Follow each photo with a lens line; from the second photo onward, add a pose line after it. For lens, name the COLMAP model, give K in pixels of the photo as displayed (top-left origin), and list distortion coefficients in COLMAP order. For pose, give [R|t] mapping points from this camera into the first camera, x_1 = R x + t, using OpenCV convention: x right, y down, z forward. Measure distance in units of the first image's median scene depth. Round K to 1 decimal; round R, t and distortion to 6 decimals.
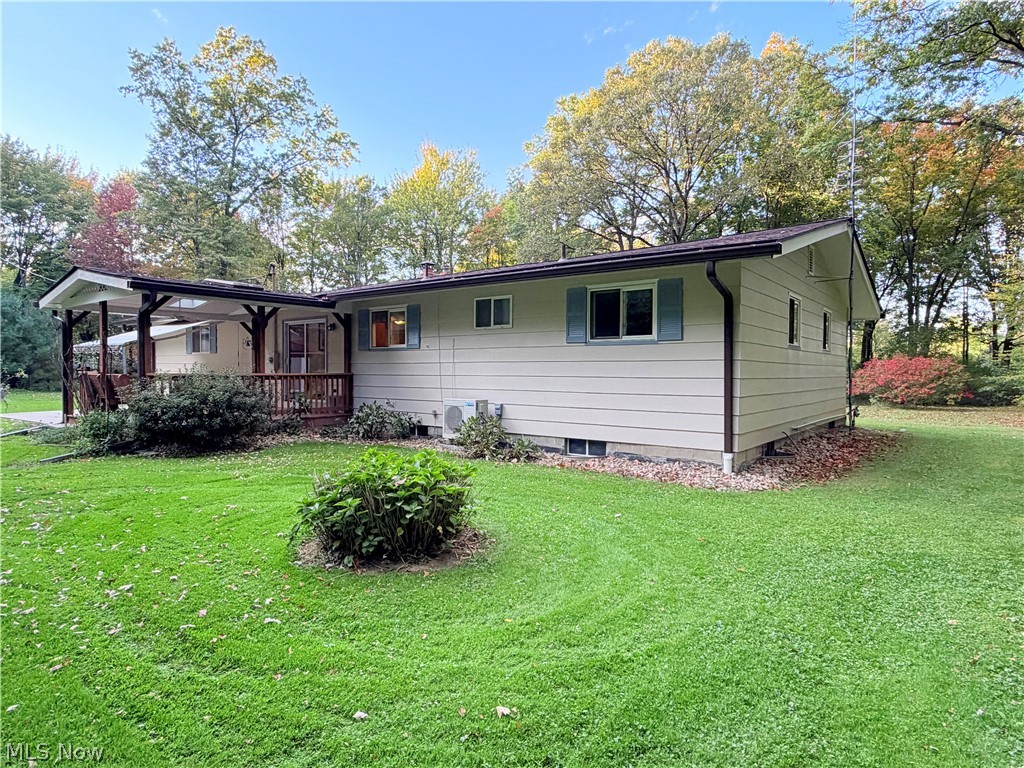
lens RADIAL K [[588.2, 0, 510.9], [0, 588.2, 382.1], [0, 0, 1]] dist [0.002177, 0.000821]
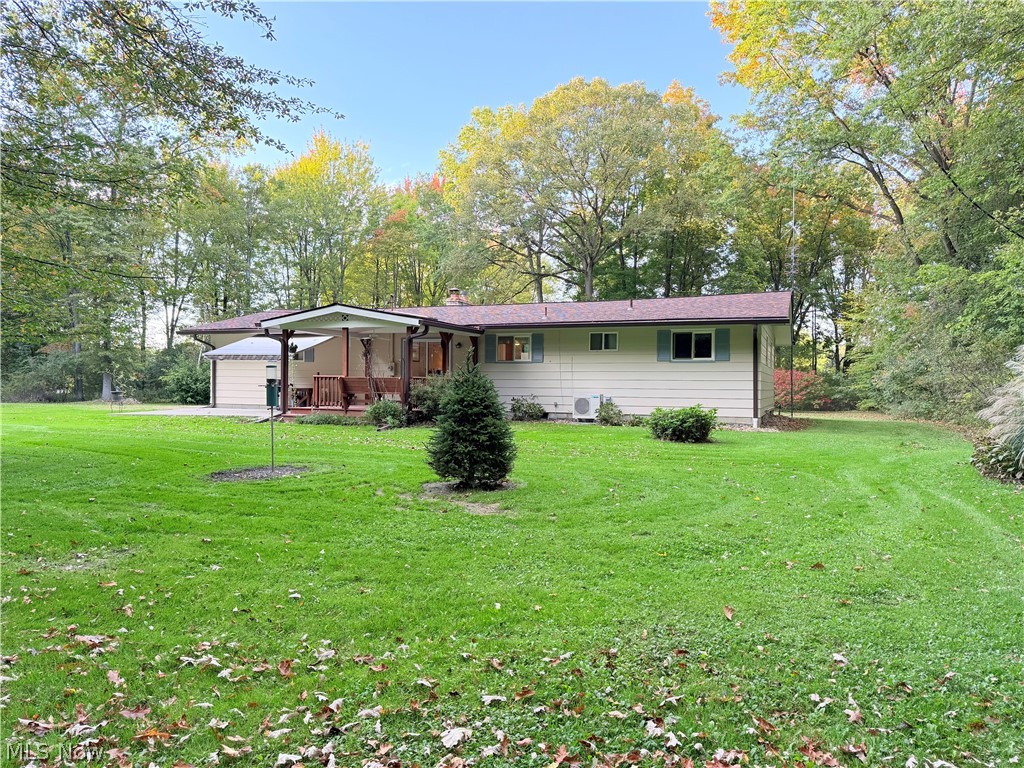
lens RADIAL K [[695.8, 0, 513.2], [0, 695.8, 391.9], [0, 0, 1]] dist [0.104774, -0.142816]
pose [[0.963291, 0.002058, 0.268453, -0.749011], [-0.000488, 0.999982, -0.005914, 0.032664], [-0.268460, 0.005566, 0.963275, -0.762723]]
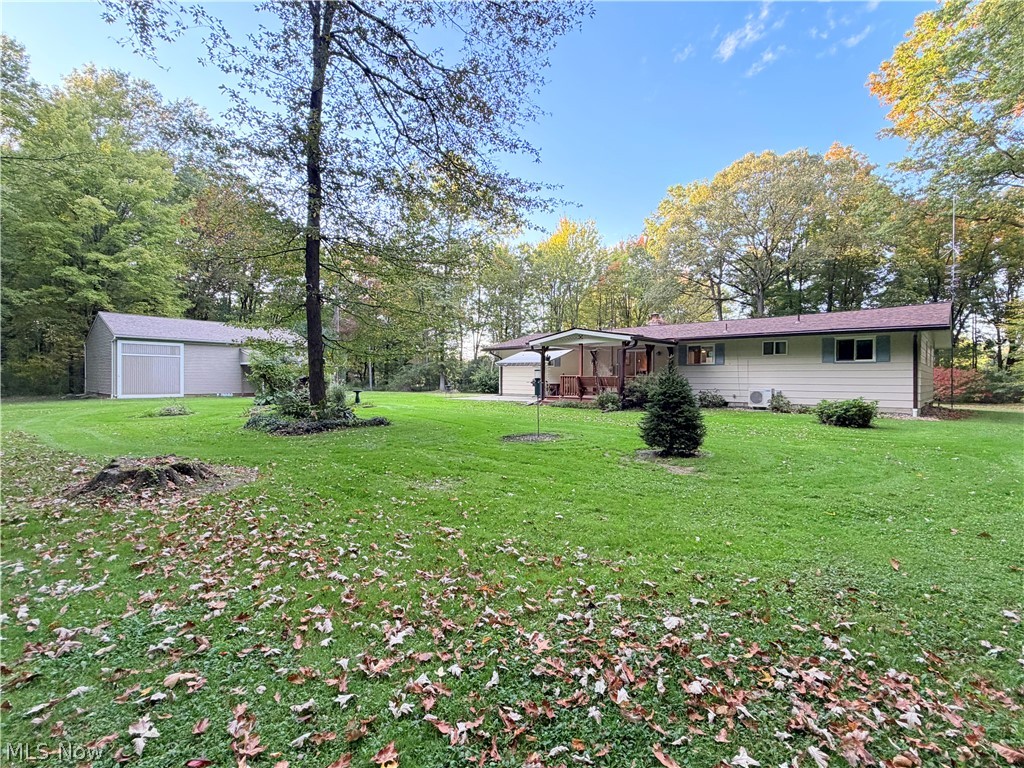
lens RADIAL K [[476.7, 0, 518.0], [0, 476.7, 385.2], [0, 0, 1]] dist [-0.001809, 0.001809]
pose [[0.996088, 0.004099, -0.088270, -0.761441], [-0.004737, 0.999964, -0.007020, 0.032061], [0.088238, 0.007411, 0.996072, -0.770305]]
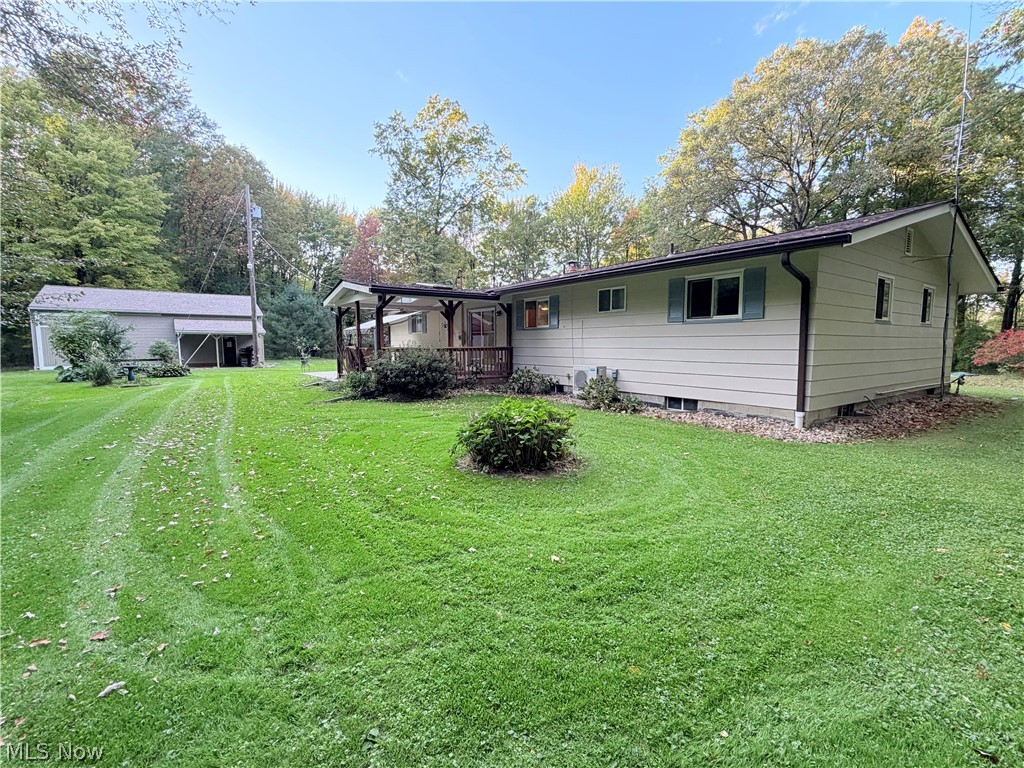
lens RADIAL K [[453.5, 0, 512.0], [0, 453.5, 384.0], [0, 0, 1]] dist [-0.001468, -0.000072]
pose [[0.957671, 0.019694, -0.287192, 0.047798], [0.000335, 0.997580, 0.069526, -0.001168], [0.287866, -0.066679, 0.955346, -0.041058]]
